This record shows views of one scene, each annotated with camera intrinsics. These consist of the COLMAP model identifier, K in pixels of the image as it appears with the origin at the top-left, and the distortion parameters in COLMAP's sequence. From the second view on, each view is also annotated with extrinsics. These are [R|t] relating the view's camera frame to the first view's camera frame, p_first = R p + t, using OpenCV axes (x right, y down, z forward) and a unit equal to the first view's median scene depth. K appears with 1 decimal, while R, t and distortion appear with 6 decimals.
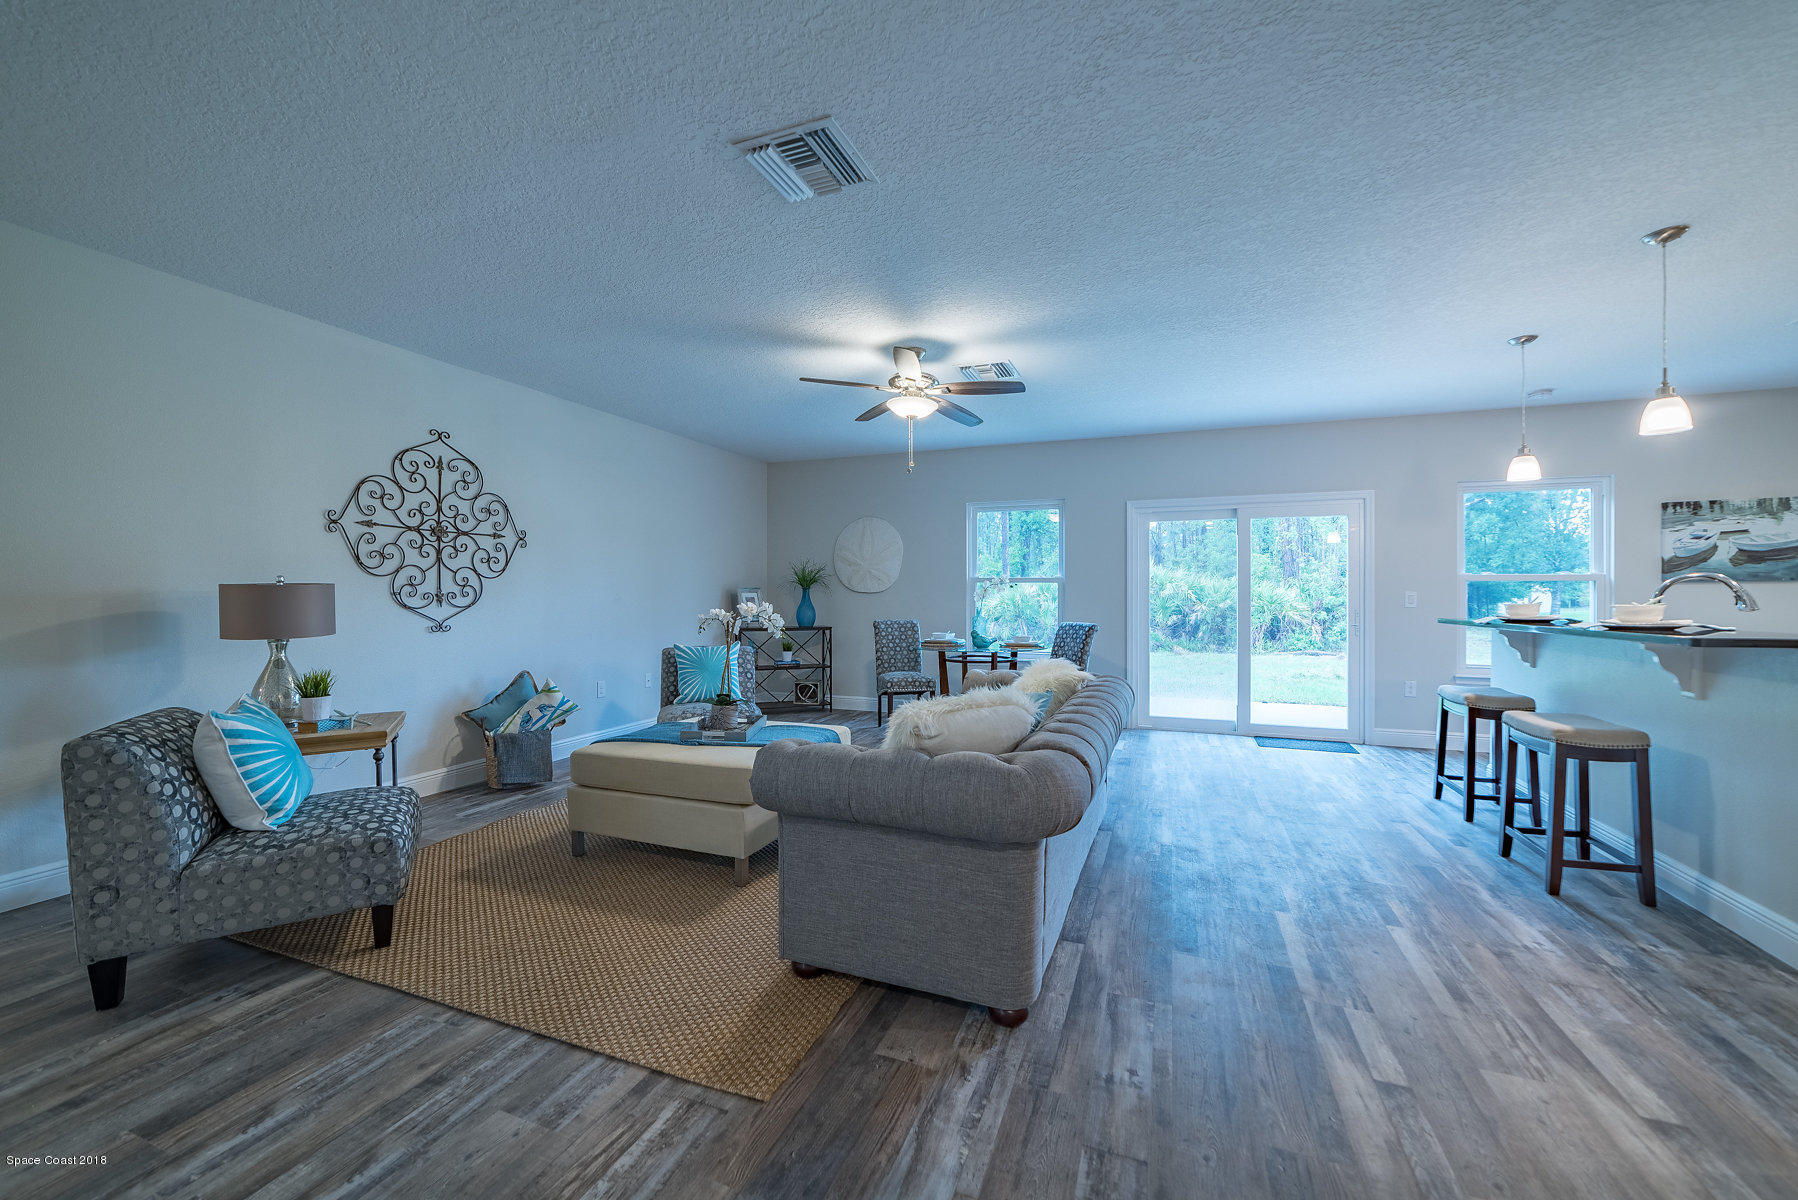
lens RADIAL K [[700.2, 0, 895.3], [0, 700.2, 593.9], [0, 0, 1]] dist [-0.008471, 0.002094]
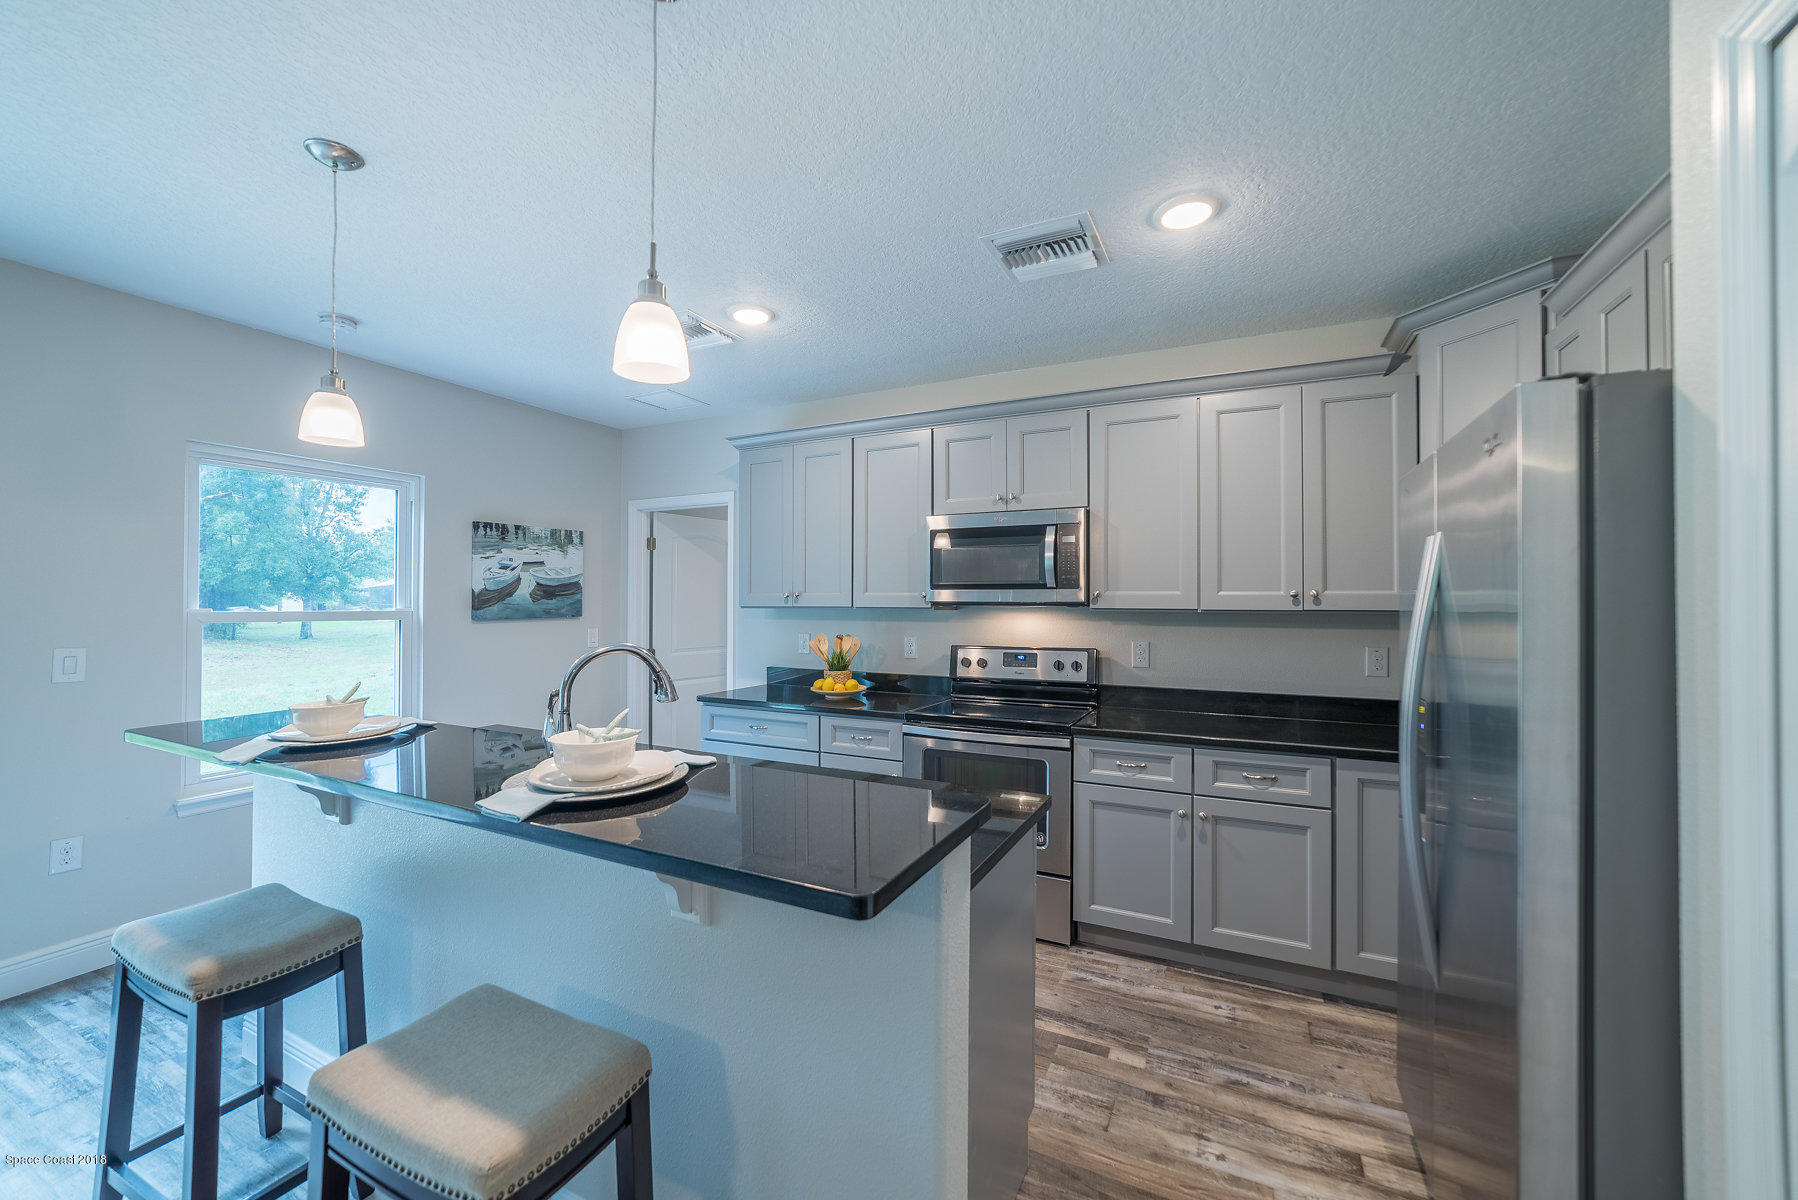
lens RADIAL K [[700.2, 0, 905.5], [0, 700.2, 594.2], [0, 0, 1]] dist [-0.008471, 0.002094]
pose [[0.096831, 0.010261, 0.995248, 0.359164], [-0.006513, 0.999932, -0.009675, -0.043473], [-0.995280, -0.005545, 0.096891, 0.433783]]
